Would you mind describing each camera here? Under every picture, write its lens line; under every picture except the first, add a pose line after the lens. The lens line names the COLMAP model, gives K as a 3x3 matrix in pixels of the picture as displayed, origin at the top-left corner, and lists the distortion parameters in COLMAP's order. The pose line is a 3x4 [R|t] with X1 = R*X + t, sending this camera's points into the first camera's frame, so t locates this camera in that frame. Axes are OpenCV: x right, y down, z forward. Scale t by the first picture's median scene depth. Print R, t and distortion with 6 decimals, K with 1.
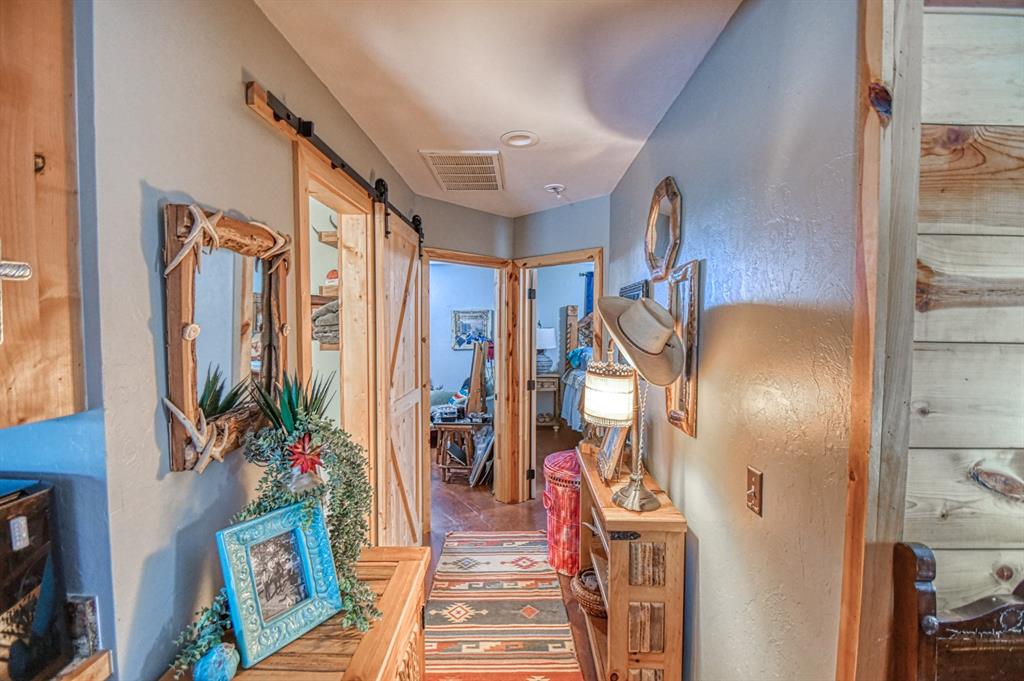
lens RADIAL K [[446.5, 0, 509.8], [0, 446.5, 346.2], [0, 0, 1]] dist [0.015160, -0.017506]
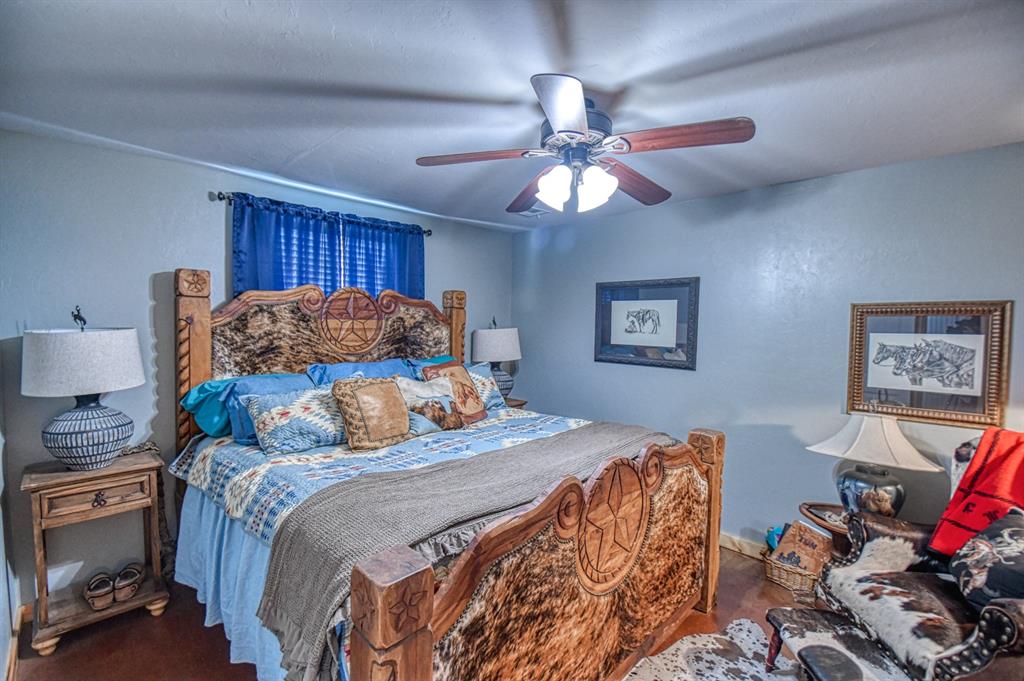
lens RADIAL K [[446.5, 0, 509.8], [0, 446.5, 346.2], [0, 0, 1]] dist [0.015160, -0.017506]
pose [[0.696976, -0.035229, 0.716229, 0.051305], [0.038626, 0.999187, 0.011560, -0.018867], [-0.716053, 0.019608, 0.697770, 0.533434]]
